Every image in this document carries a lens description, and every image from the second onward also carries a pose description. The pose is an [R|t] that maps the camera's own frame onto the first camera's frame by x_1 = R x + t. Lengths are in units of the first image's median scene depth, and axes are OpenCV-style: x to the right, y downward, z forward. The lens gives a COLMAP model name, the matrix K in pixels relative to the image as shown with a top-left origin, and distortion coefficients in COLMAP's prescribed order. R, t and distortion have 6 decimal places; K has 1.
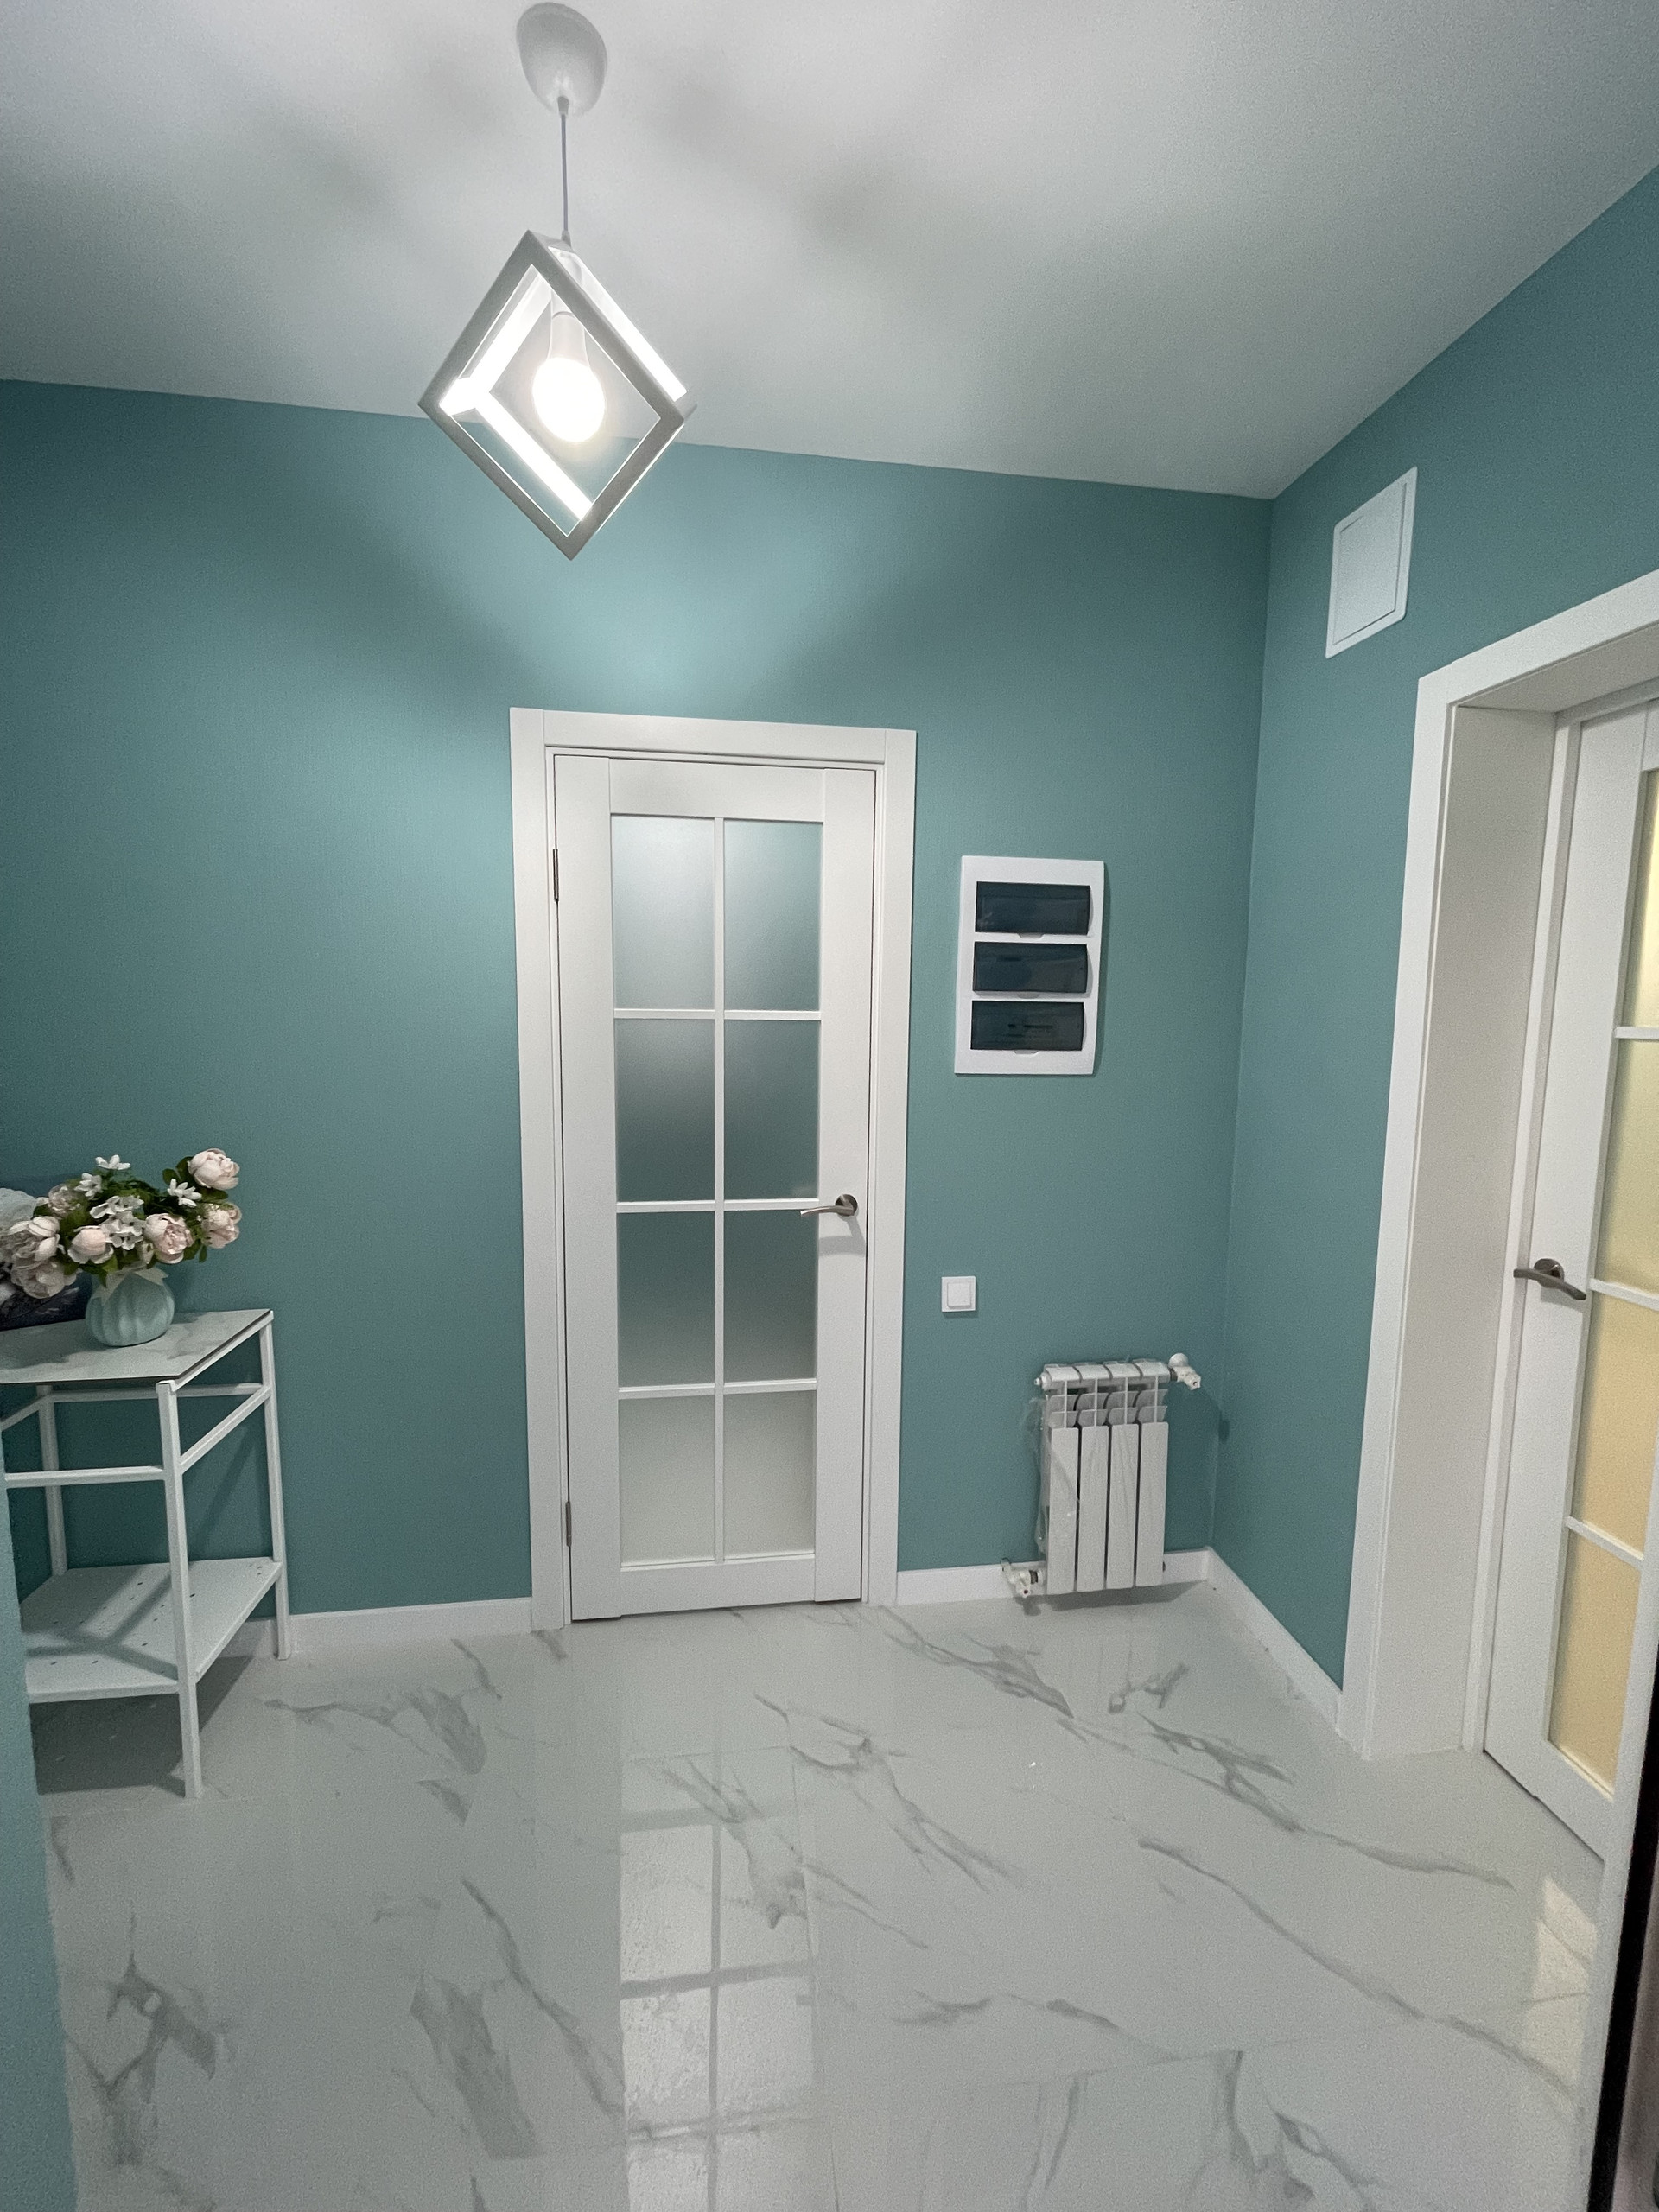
lens RADIAL K [[899.0, 0, 838.4], [0, 899.0, 1096.5], [0, 0, 1]] dist [0.000136, -0.000343]
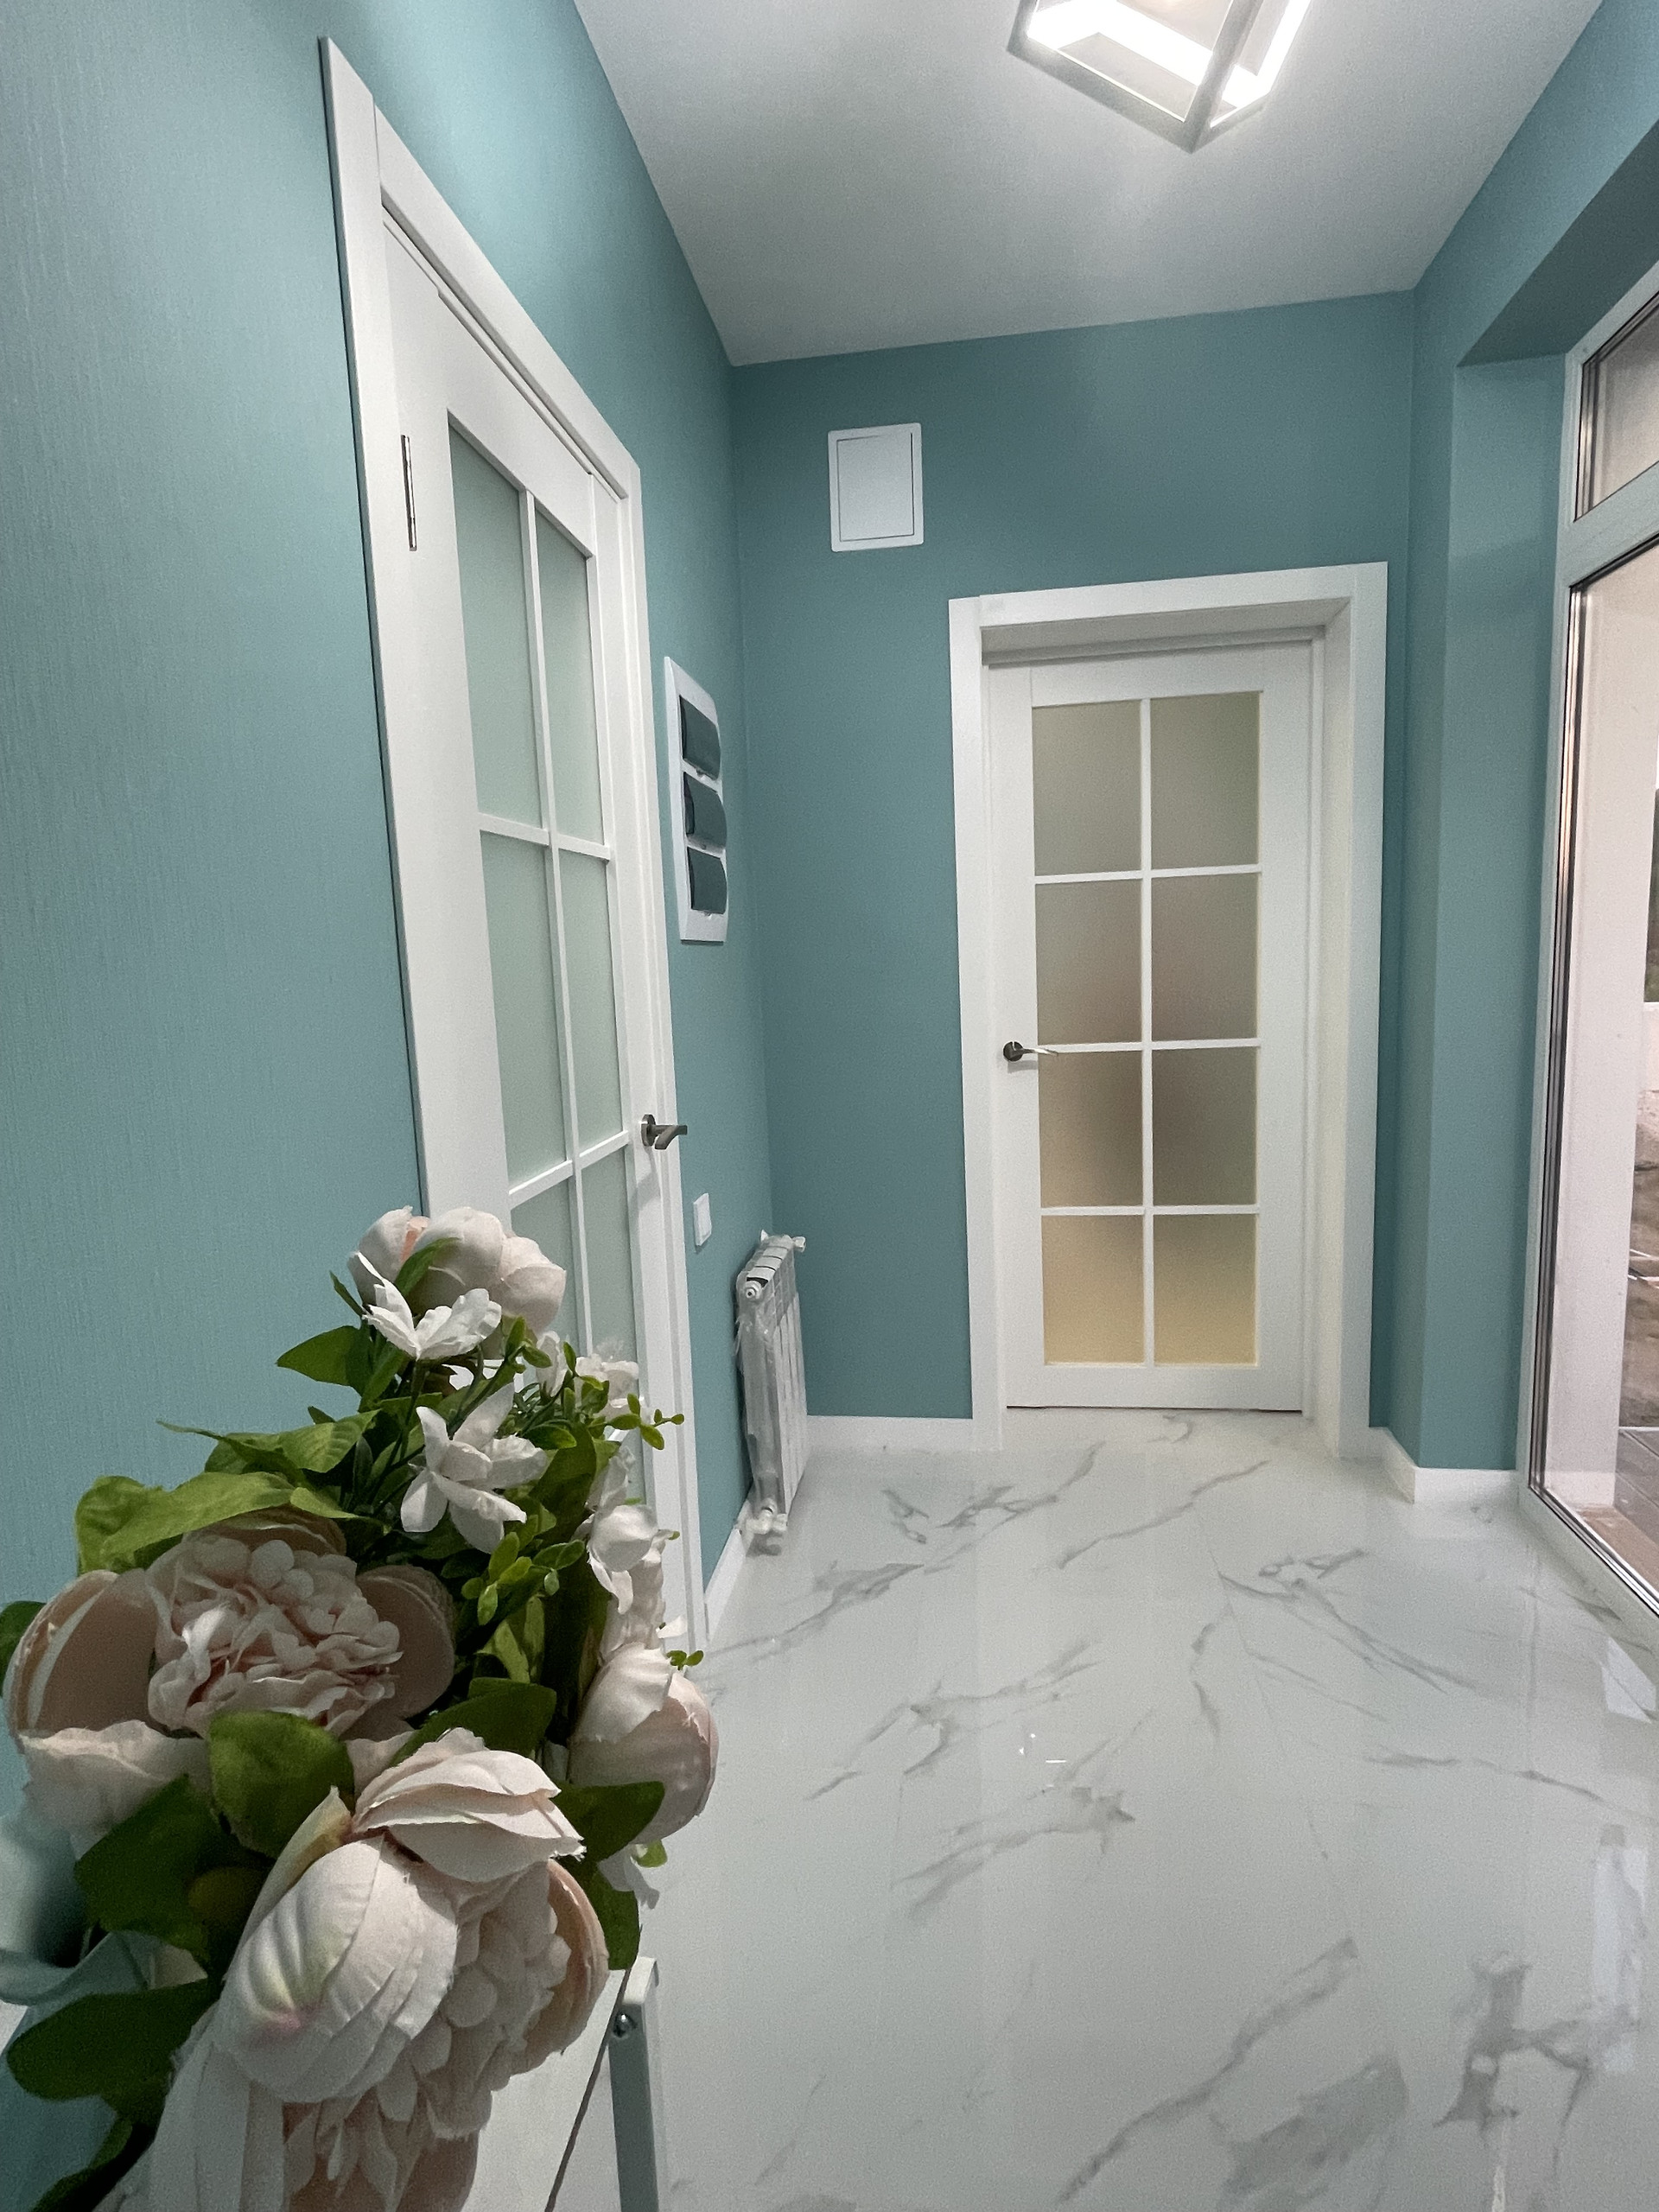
lens RADIAL K [[1144.7, 0, 768.0], [0, 1144.7, 1109.4], [0, 0, 1]] dist [0.003530, 0.000595]
pose [[0.266463, -0.149400, 0.952196, -1.032167], [0.148491, 0.982483, 0.112598, 0.022663], [-0.952338, 0.111390, 0.283980, 0.827275]]
